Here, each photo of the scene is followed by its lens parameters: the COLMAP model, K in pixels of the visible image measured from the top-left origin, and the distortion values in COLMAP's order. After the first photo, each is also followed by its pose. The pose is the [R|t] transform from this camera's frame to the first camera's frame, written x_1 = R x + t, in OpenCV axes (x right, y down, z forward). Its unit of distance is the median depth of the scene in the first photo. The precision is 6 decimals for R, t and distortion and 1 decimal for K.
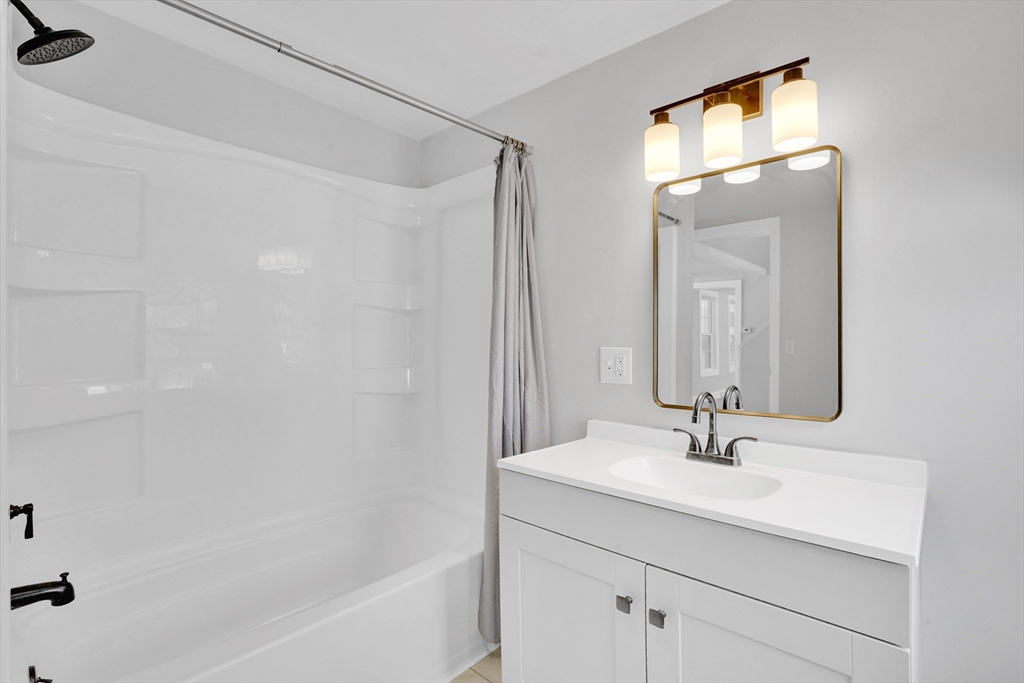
lens RADIAL K [[485.8, 0, 512.0], [0, 485.8, 341.5], [0, 0, 1]] dist [-0.055190, 0.018370]
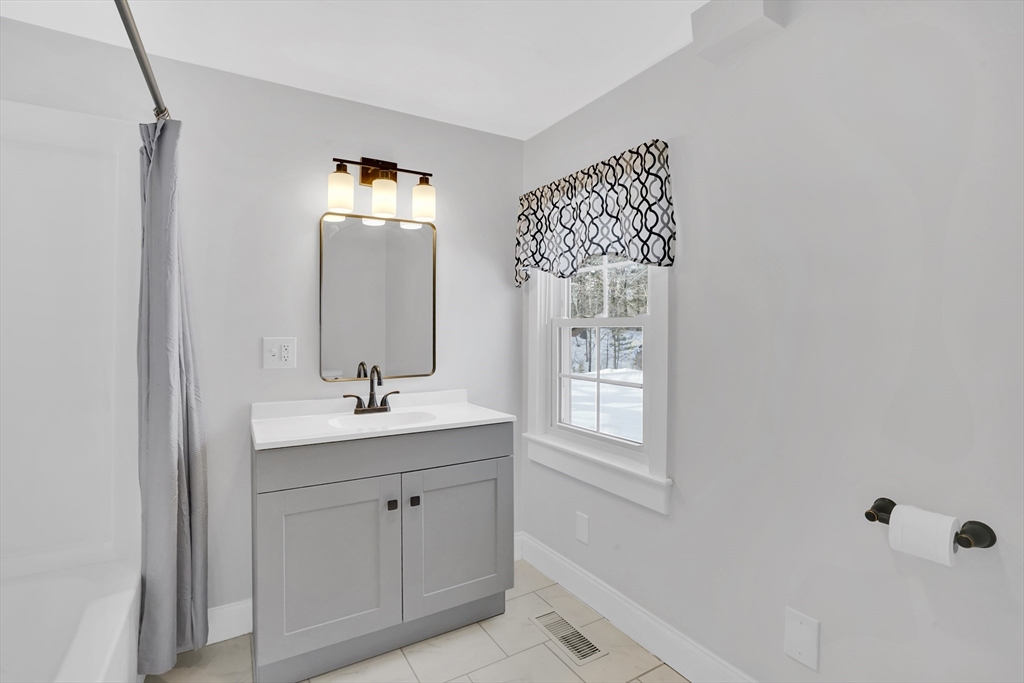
lens RADIAL K [[478.0, 0, 515.3], [0, 478.0, 333.3], [0, 0, 1]] dist [-0.051423, 0.017821]
pose [[0.263021, -0.008001, 0.964757, -0.874782], [-0.005232, 0.999939, 0.009719, -0.013864], [-0.964776, -0.007604, 0.262964, 0.175203]]
